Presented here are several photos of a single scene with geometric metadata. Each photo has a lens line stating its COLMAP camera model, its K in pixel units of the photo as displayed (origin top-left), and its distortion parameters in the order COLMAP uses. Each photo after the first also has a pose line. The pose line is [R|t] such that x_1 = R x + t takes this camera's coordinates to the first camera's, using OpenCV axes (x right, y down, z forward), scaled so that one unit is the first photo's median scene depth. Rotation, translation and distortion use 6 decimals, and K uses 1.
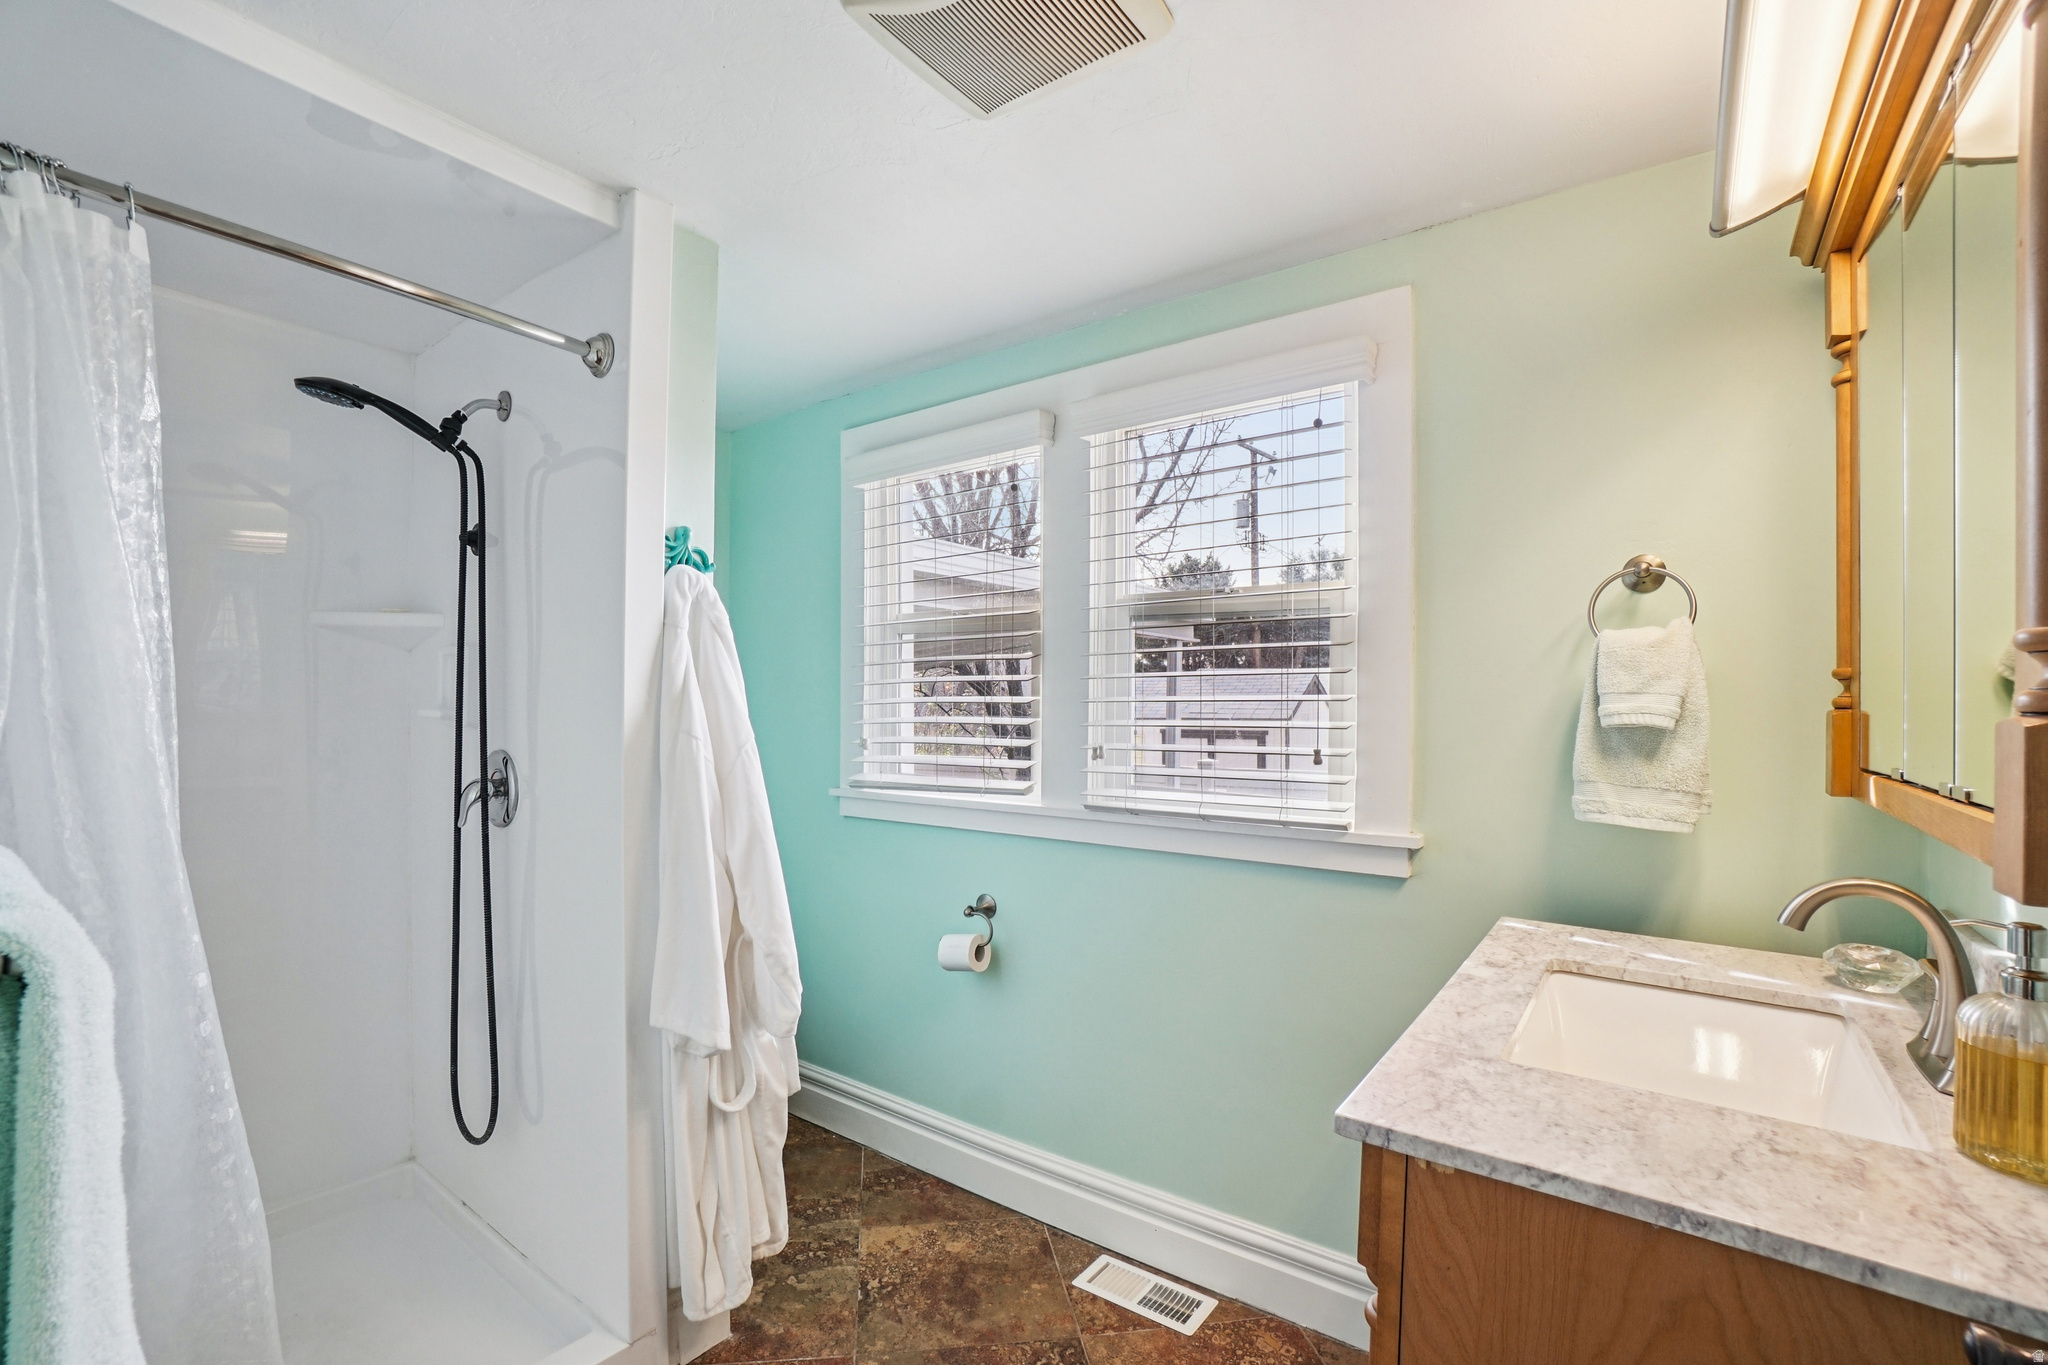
lens RADIAL K [[926.3, 0, 995.9], [0, 926.3, 680.2], [0, 0, 1]] dist [-0.055576, 0.026639]
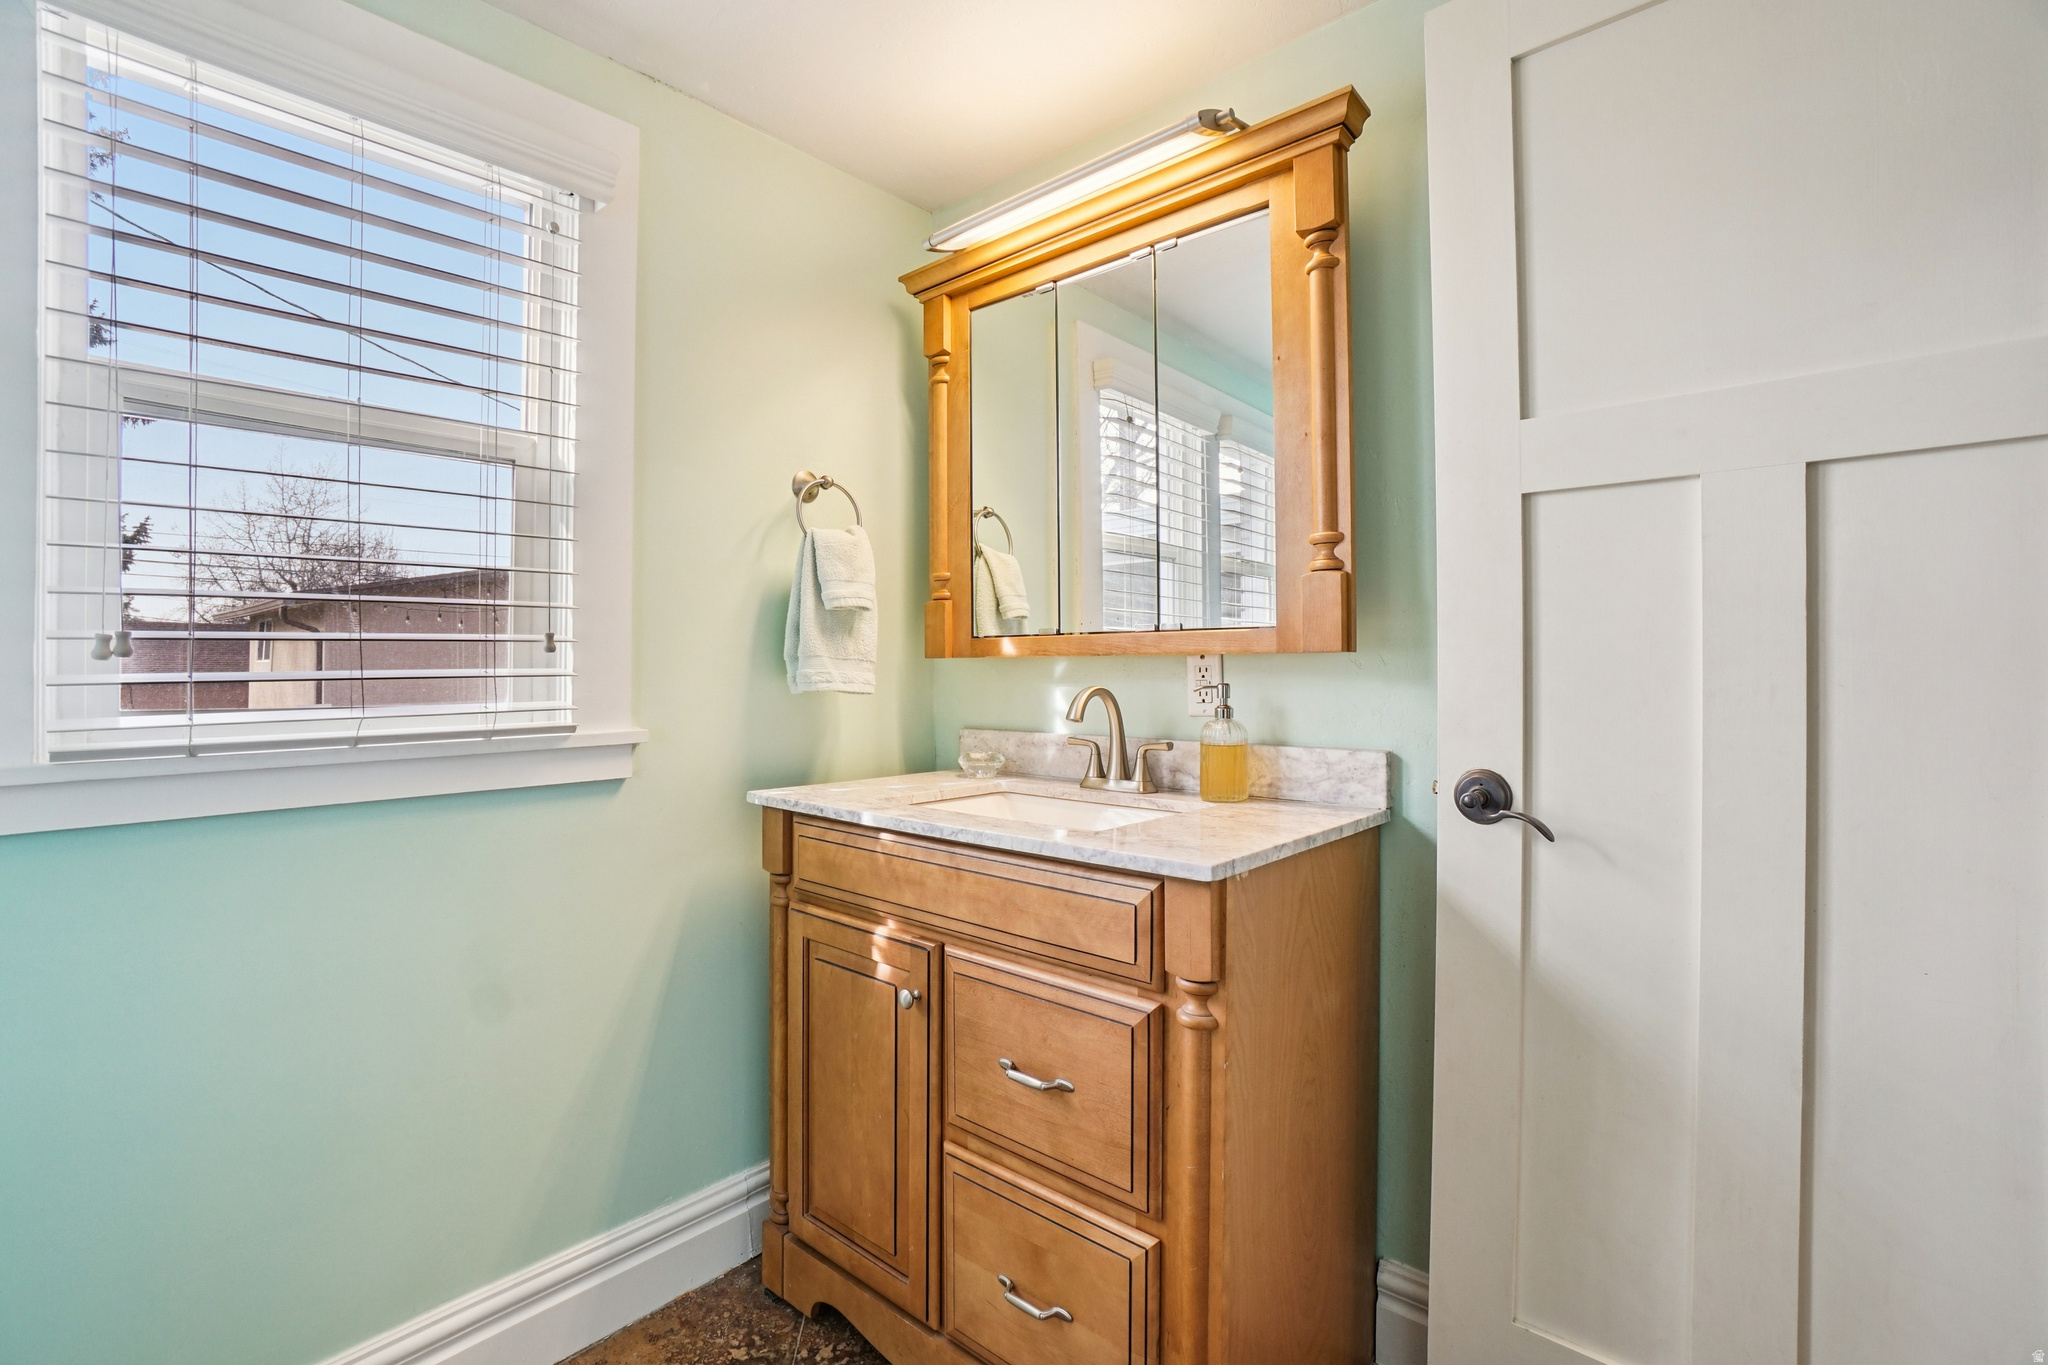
lens RADIAL K [[926.3, 0, 995.9], [0, 926.3, 680.2], [0, 0, 1]] dist [-0.055576, 0.026639]
pose [[0.106393, -0.017570, 0.994169, -0.493153], [-0.015393, 0.999695, 0.019315, 0.115405], [-0.994205, -0.017358, 0.106090, 0.645279]]
